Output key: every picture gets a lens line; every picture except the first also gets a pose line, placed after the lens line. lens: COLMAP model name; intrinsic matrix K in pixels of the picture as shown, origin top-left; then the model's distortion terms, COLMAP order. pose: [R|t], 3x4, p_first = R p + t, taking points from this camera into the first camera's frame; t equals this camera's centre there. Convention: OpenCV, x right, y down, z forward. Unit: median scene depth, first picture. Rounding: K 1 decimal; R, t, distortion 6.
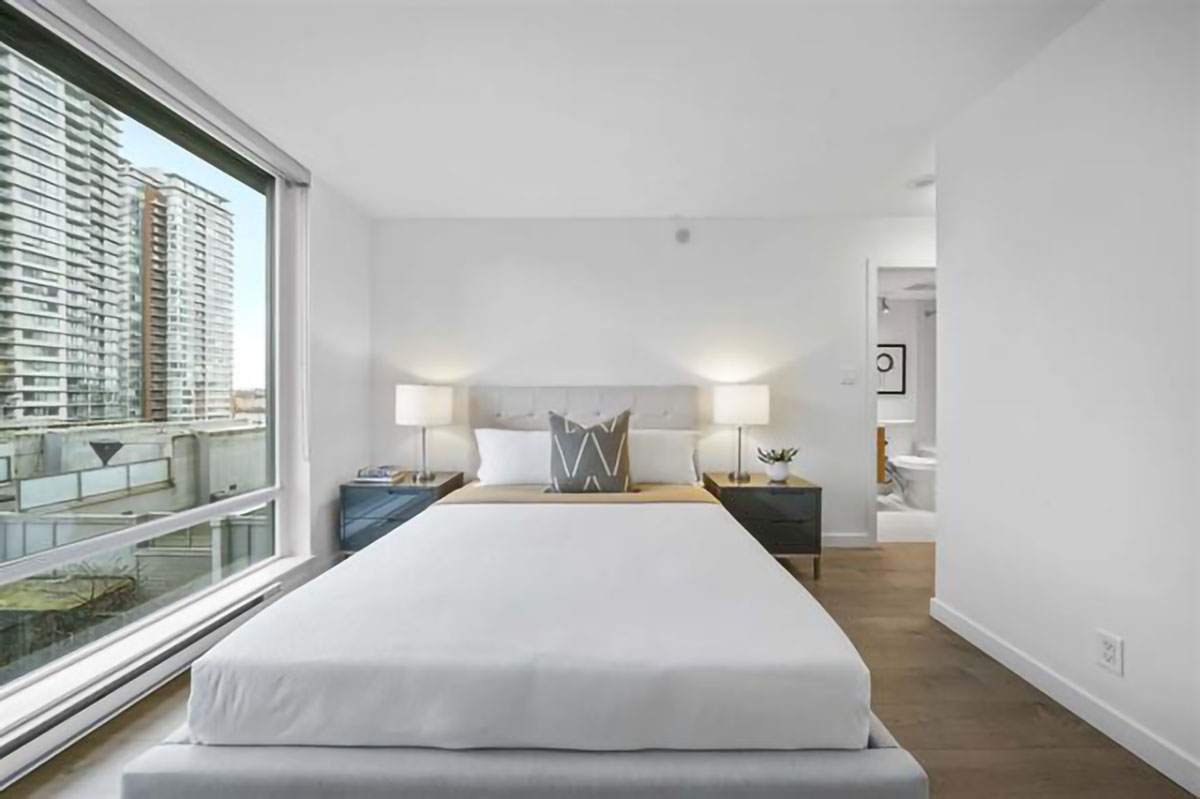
lens RADIAL K [[410.3, 0, 597.6], [0, 410.3, 394.4], [0, 0, 1]] dist [-0.001834, -0.000003]
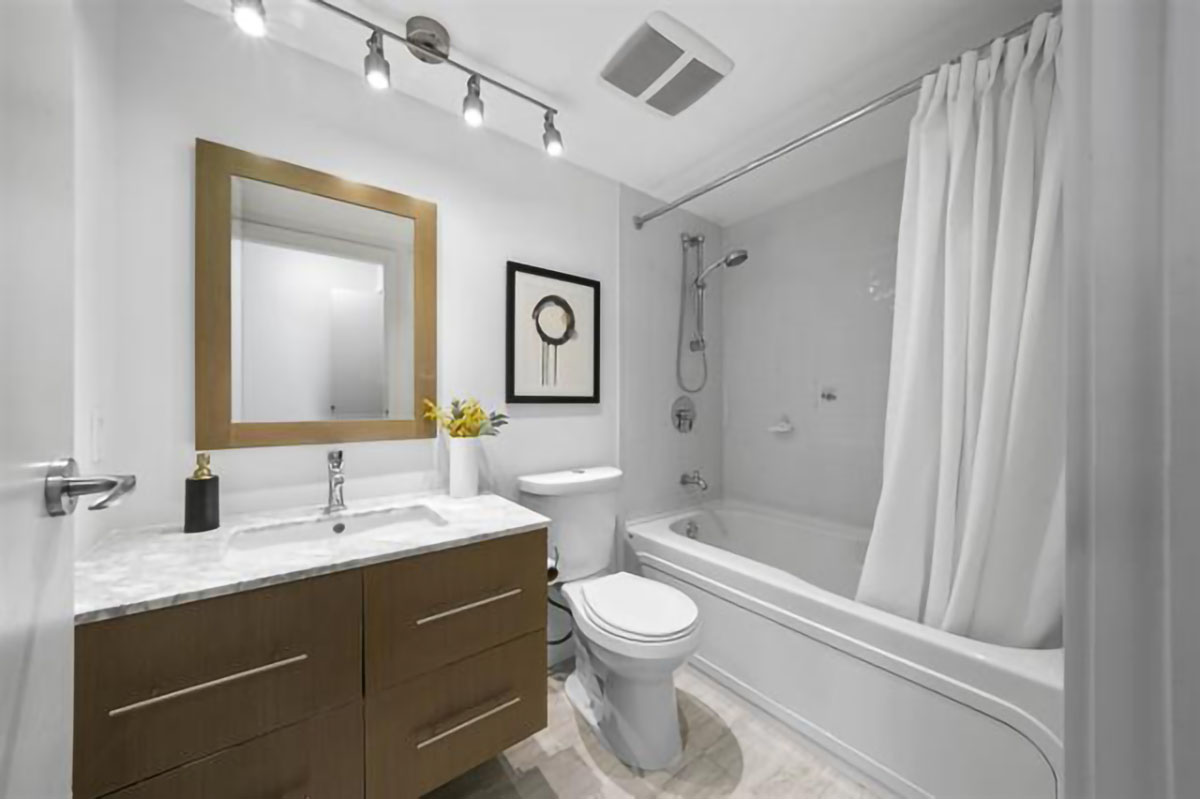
lens RADIAL K [[413.5, 0, 603.6], [0, 413.5, 399.5], [0, 0, 1]] dist [-0.007492, 0.000048]
pose [[0.783759, -0.001961, 0.621062, 0.499090], [0.003227, 0.999994, -0.000915, -0.004051], [-0.621057, 0.002721, 0.783761, 0.675709]]
